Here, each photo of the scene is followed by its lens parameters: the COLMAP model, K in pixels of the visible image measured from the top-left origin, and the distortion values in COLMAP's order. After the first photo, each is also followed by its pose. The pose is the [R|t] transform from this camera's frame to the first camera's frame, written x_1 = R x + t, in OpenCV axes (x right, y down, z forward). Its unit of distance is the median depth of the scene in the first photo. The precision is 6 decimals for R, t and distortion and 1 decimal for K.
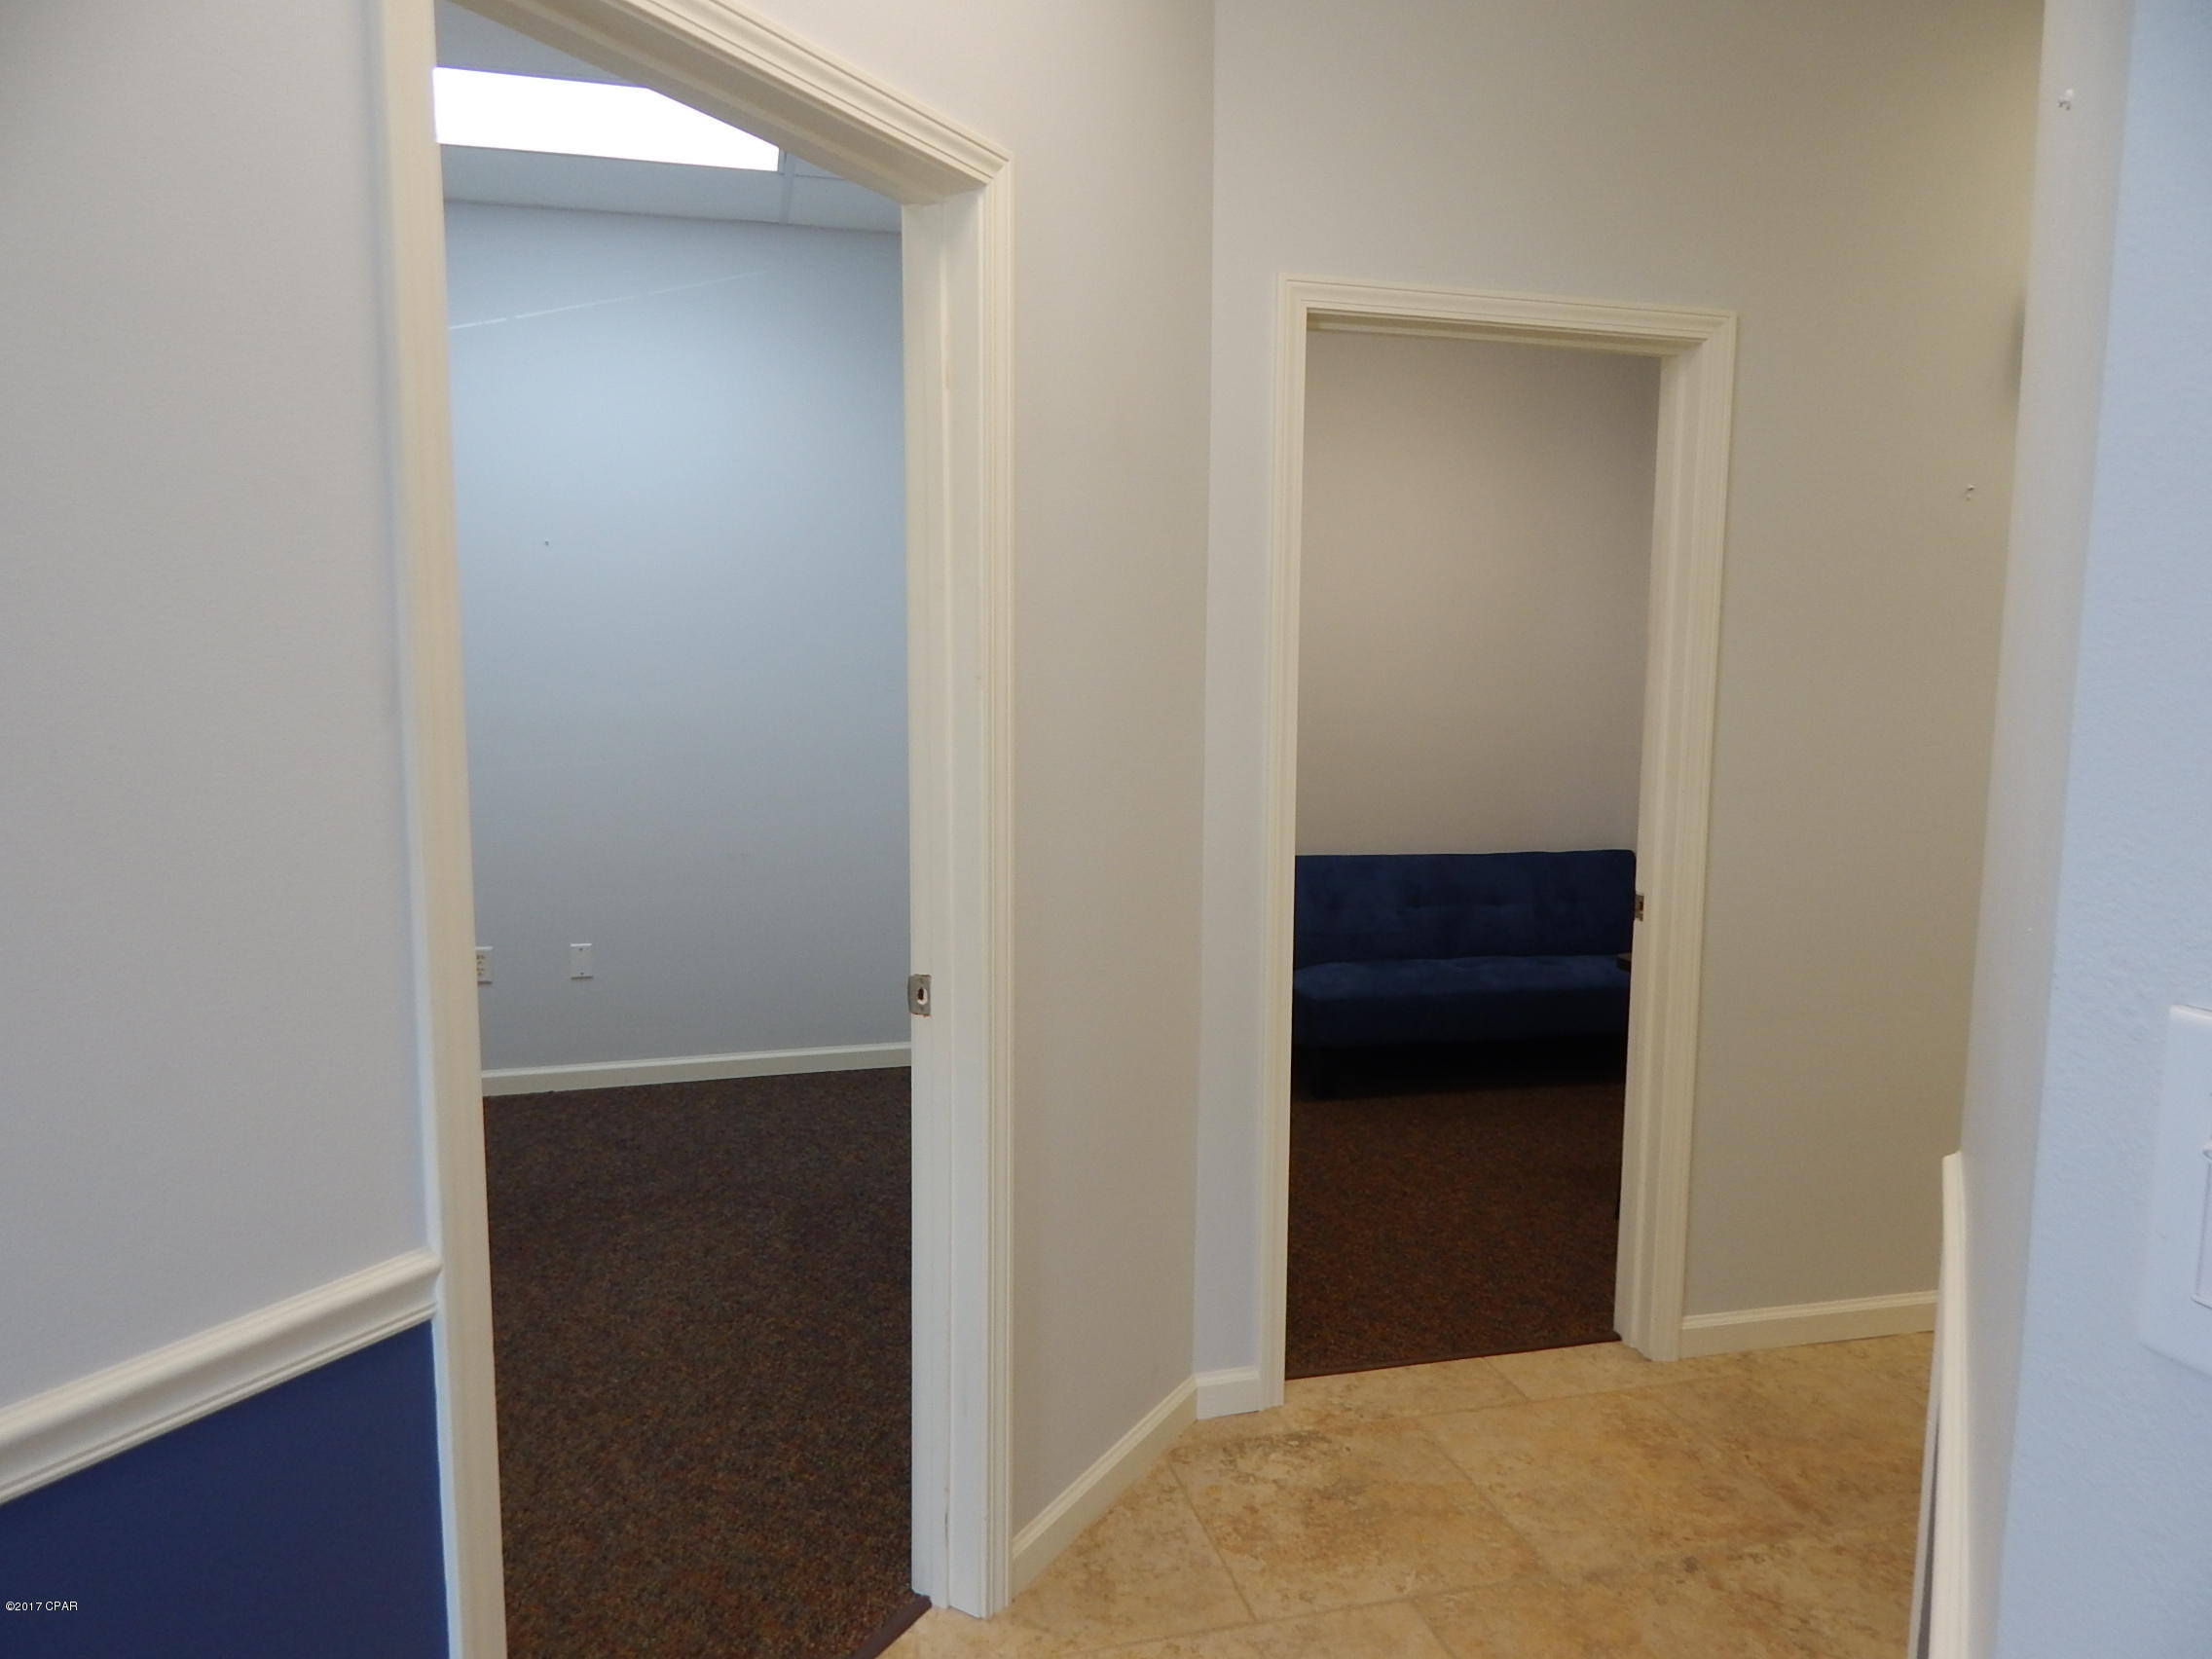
lens RADIAL K [[1465.3, 0, 1118.9], [0, 1465.3, 811.4], [0, 0, 1]] dist [0.012189, -0.007573]
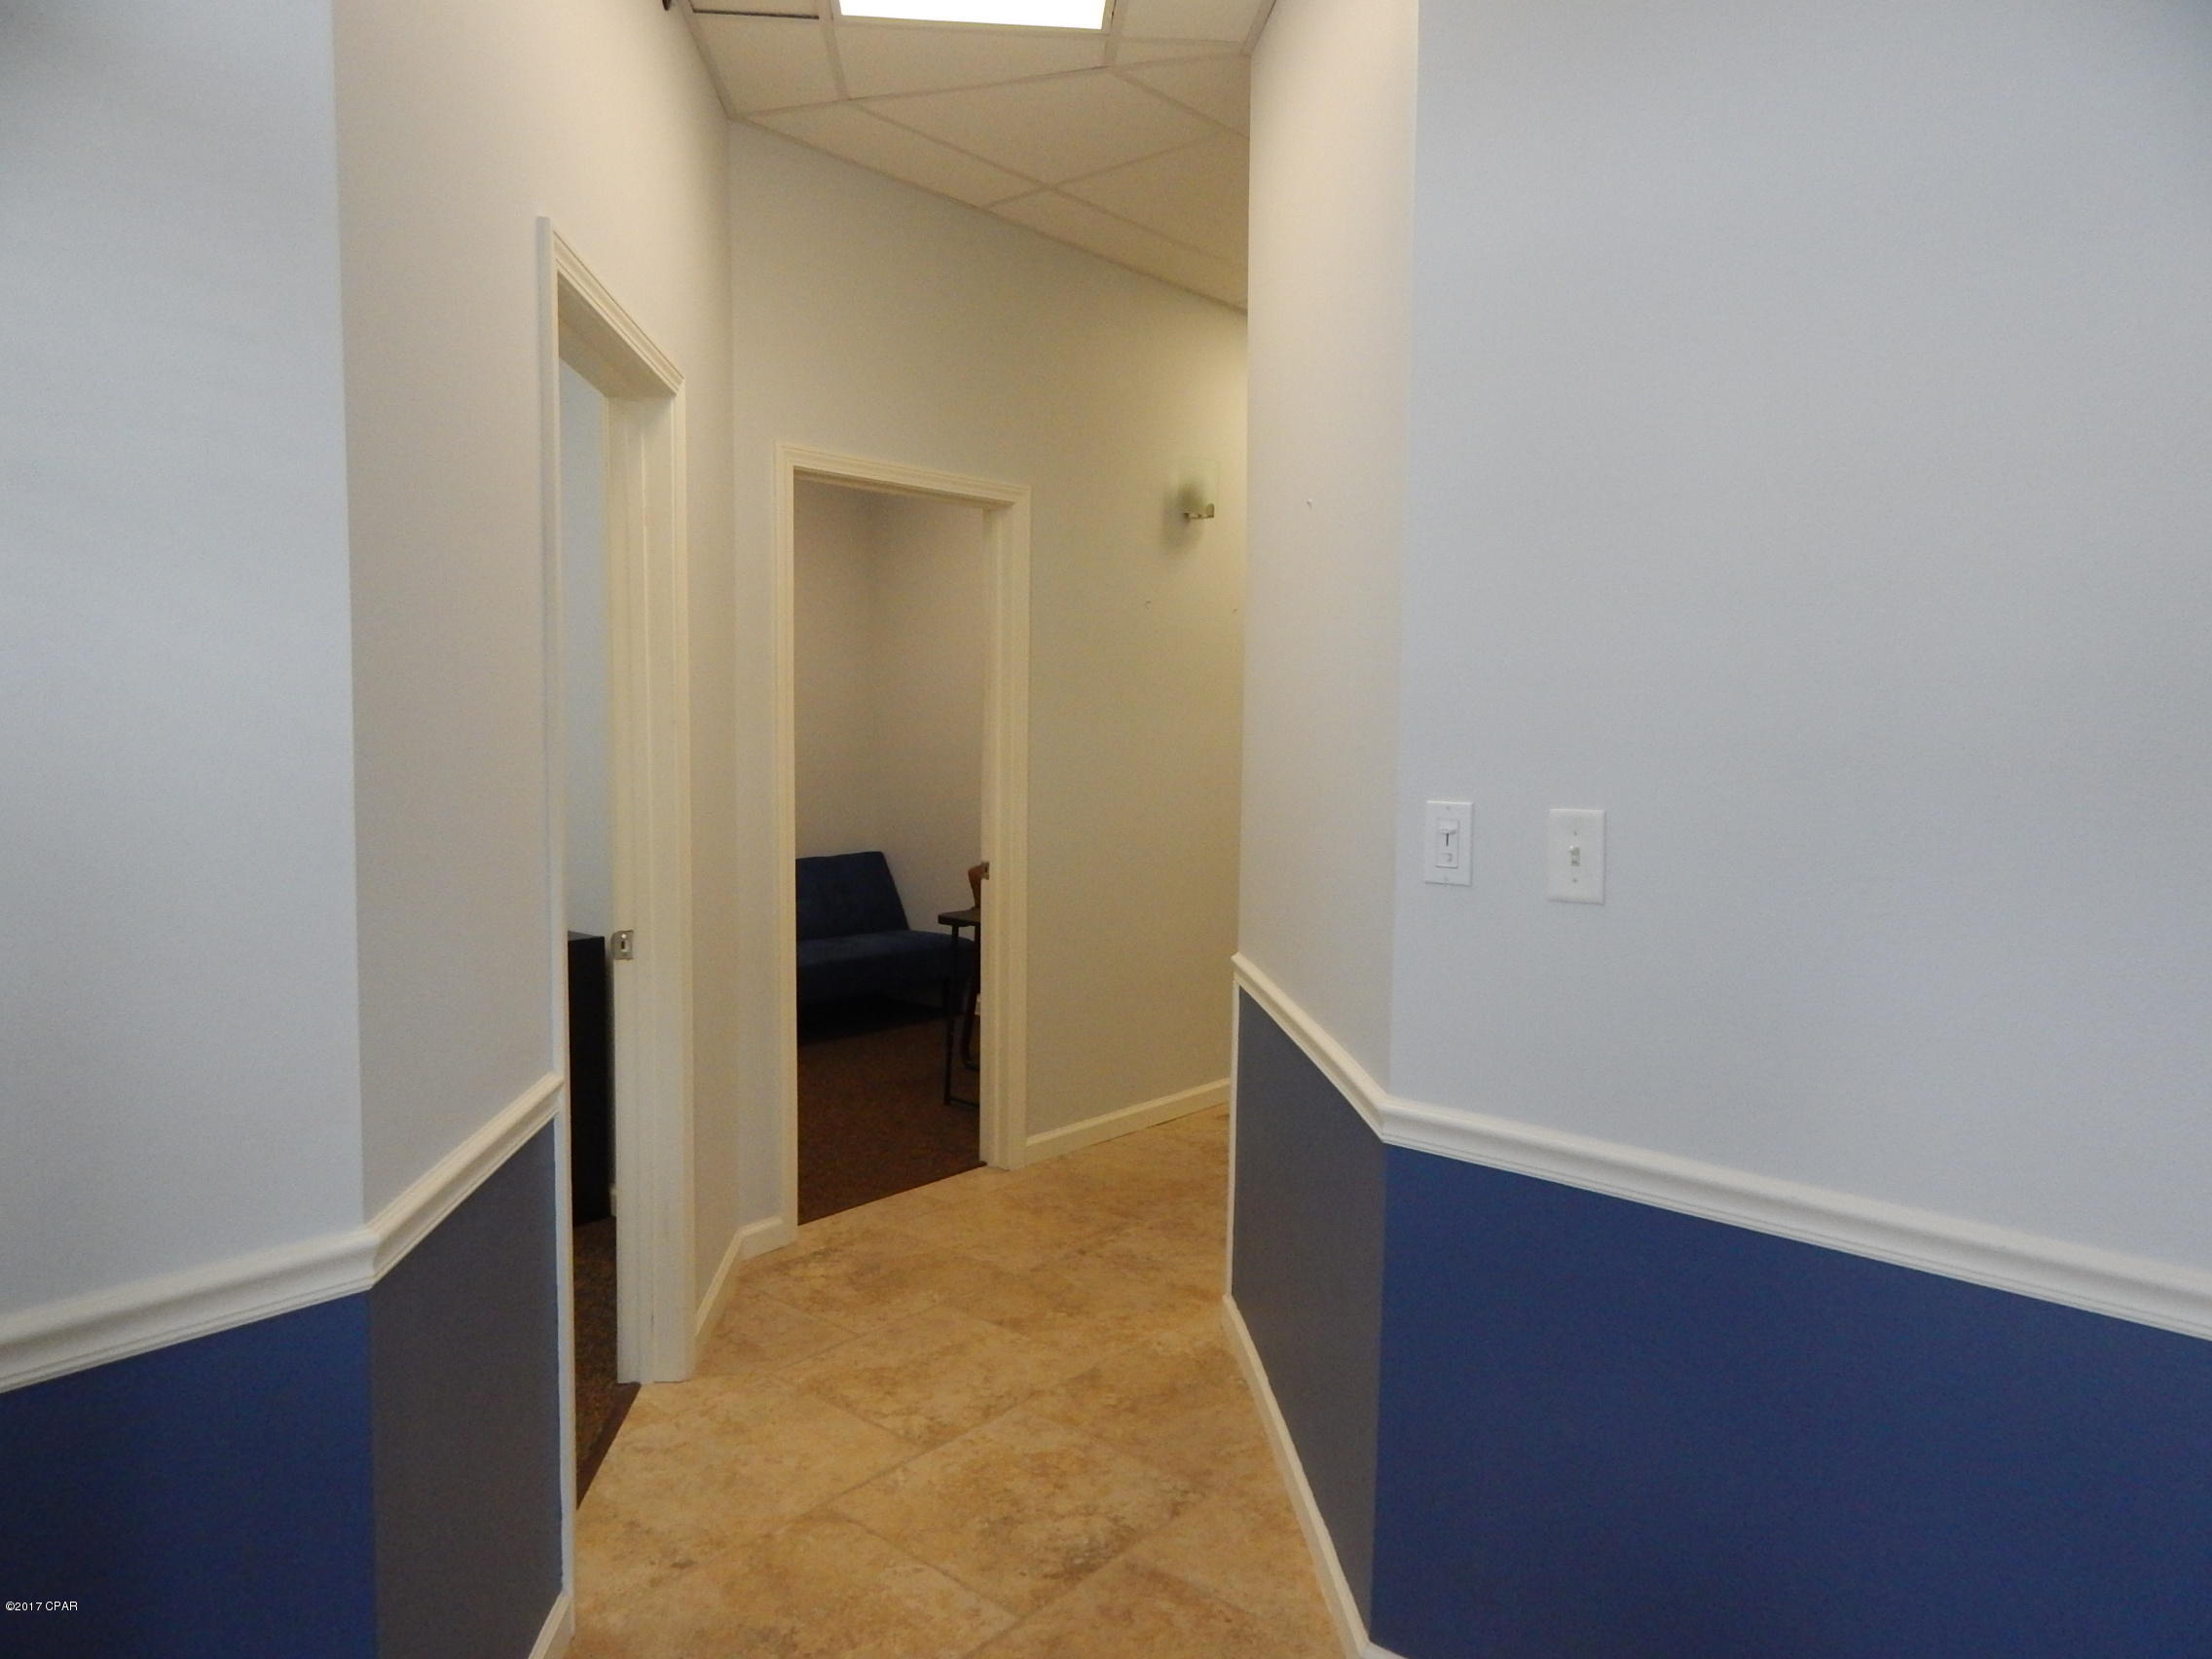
lens RADIAL K [[1465.3, 0, 1118.9], [0, 1465.3, 811.4], [0, 0, 1]] dist [0.012189, -0.007573]
pose [[0.820255, -0.044659, 0.570252, -0.461700], [0.060330, 0.998141, -0.008610, 0.032156], [-0.568808, 0.041466, 0.821424, -0.371810]]
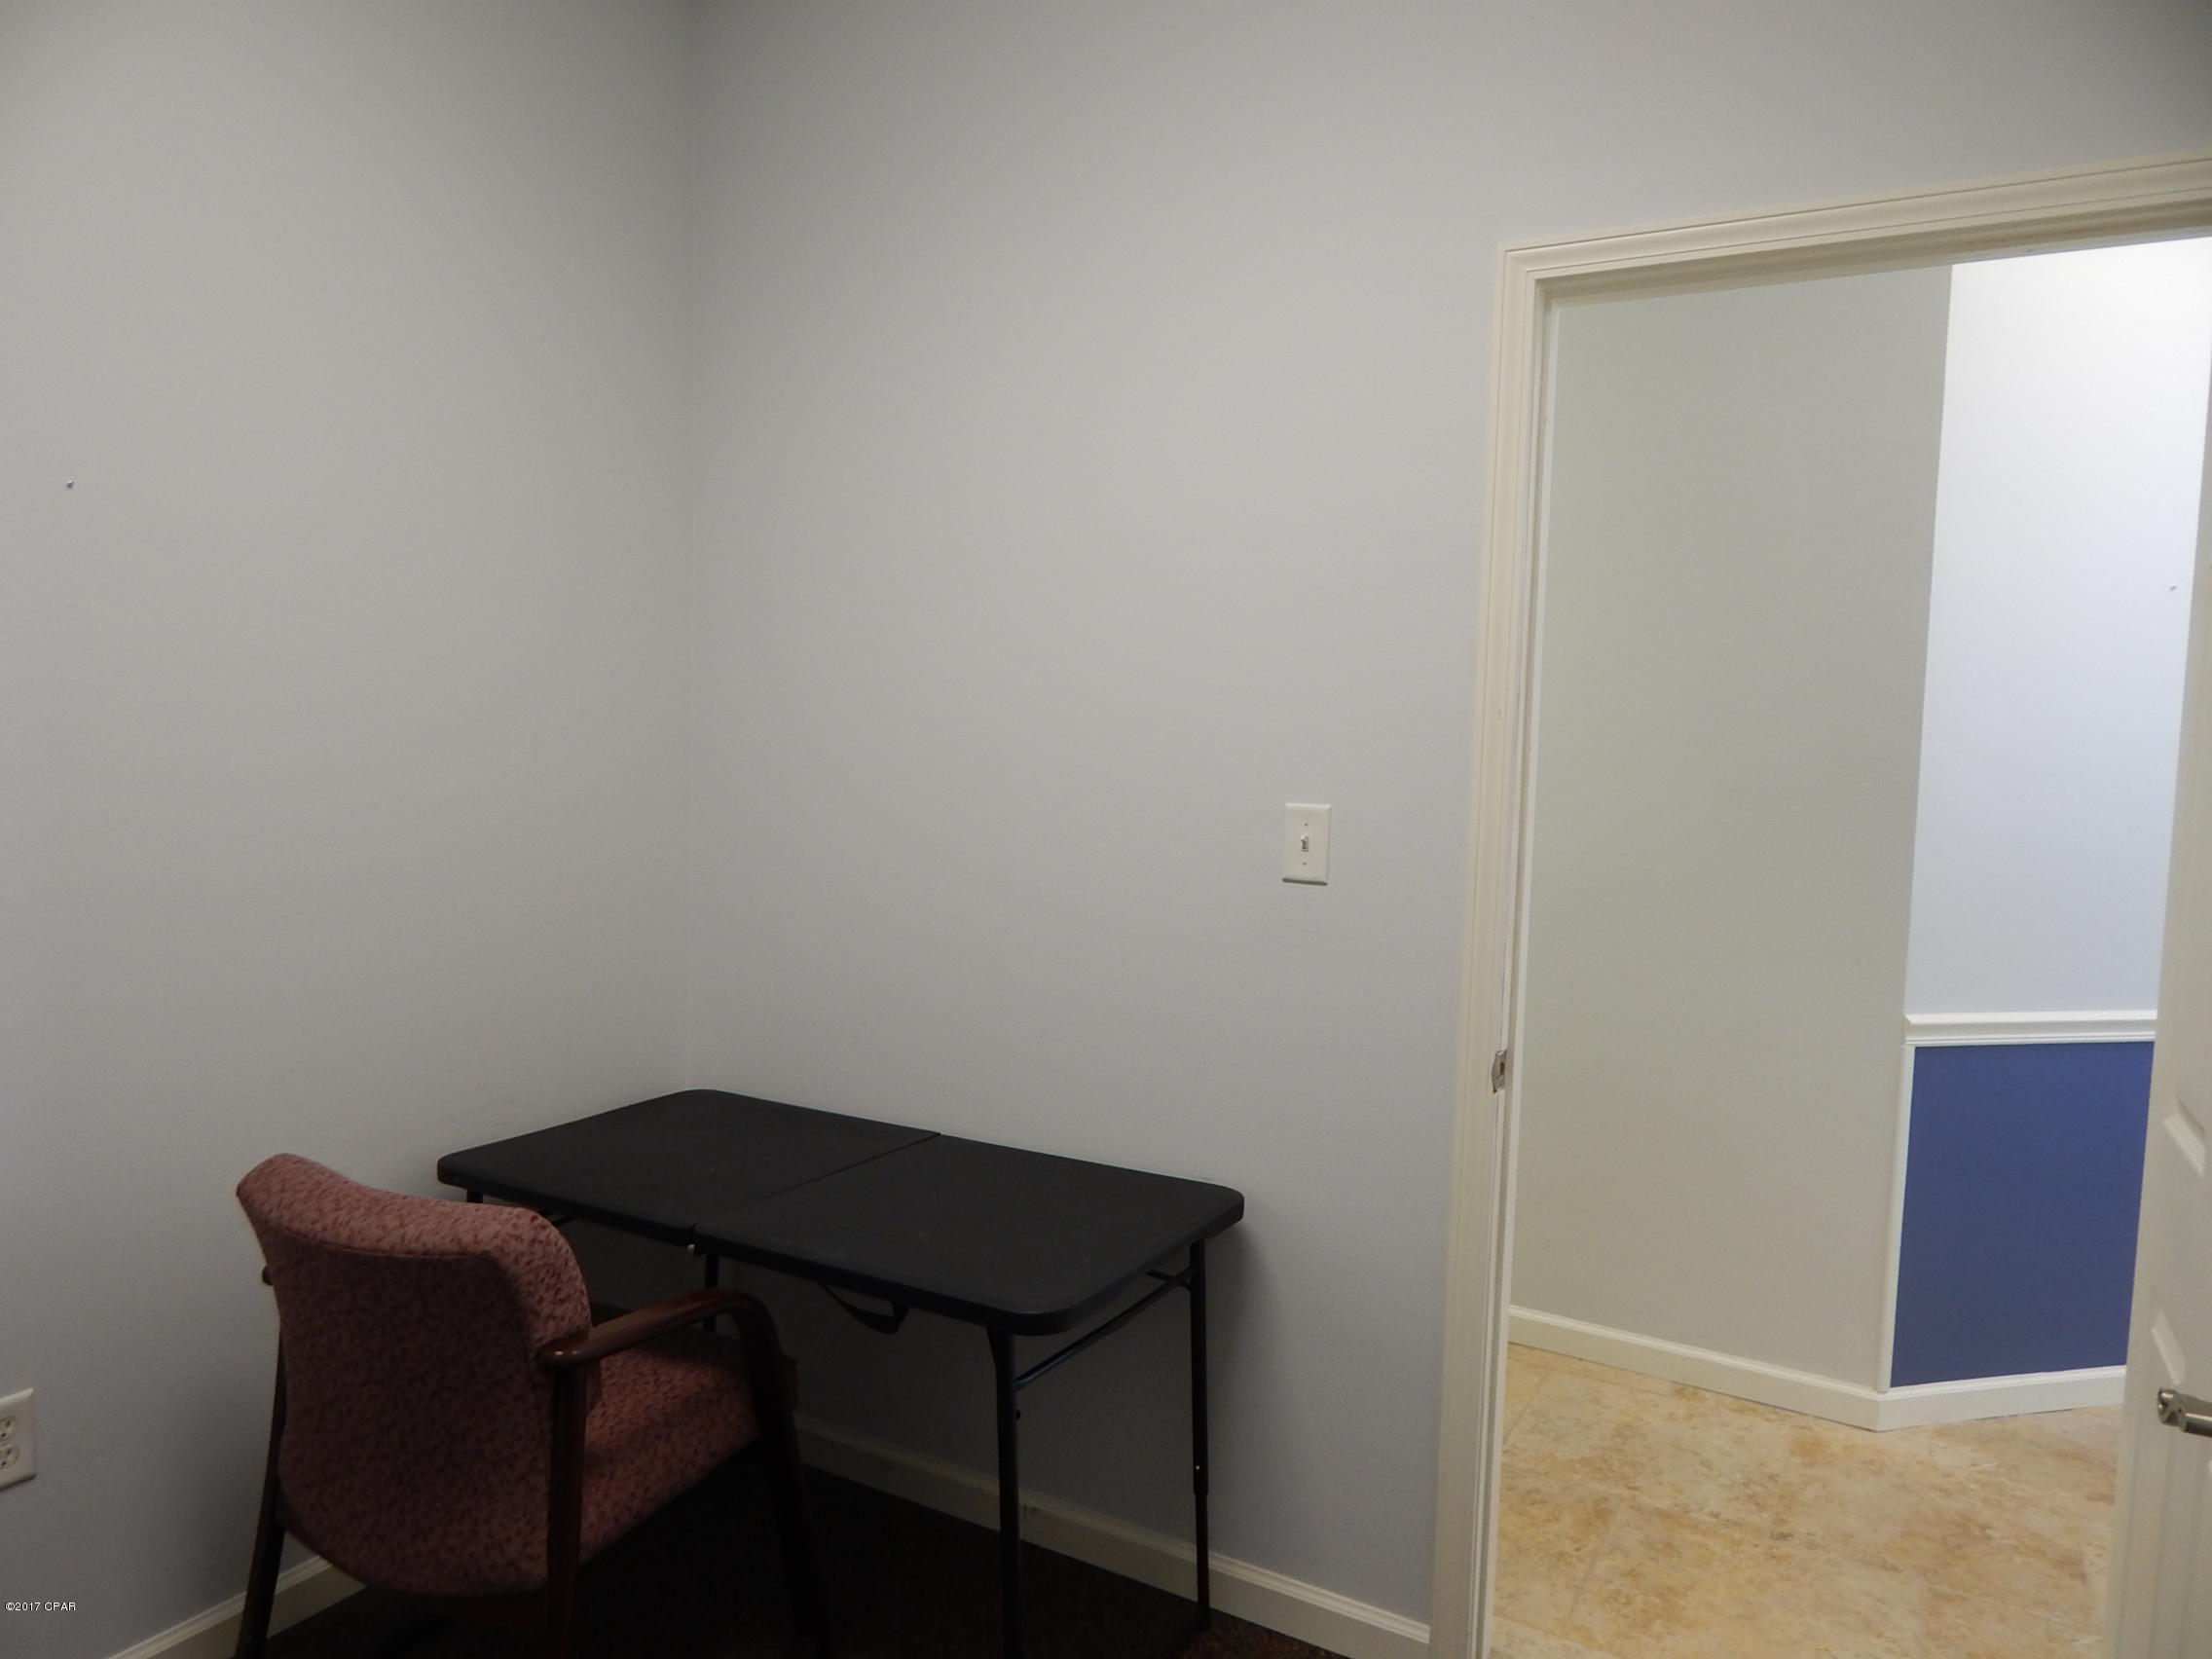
lens RADIAL K [[1468.1, 0, 1105.1], [0, 1468.1, 798.2], [0, 0, 1]] dist [0.011632, -0.004063]
pose [[-0.707085, -0.071280, 0.703527, -0.001222], [0.032810, 0.990528, 0.133334, -0.204236], [-0.706367, 0.117361, -0.698049, 1.950947]]
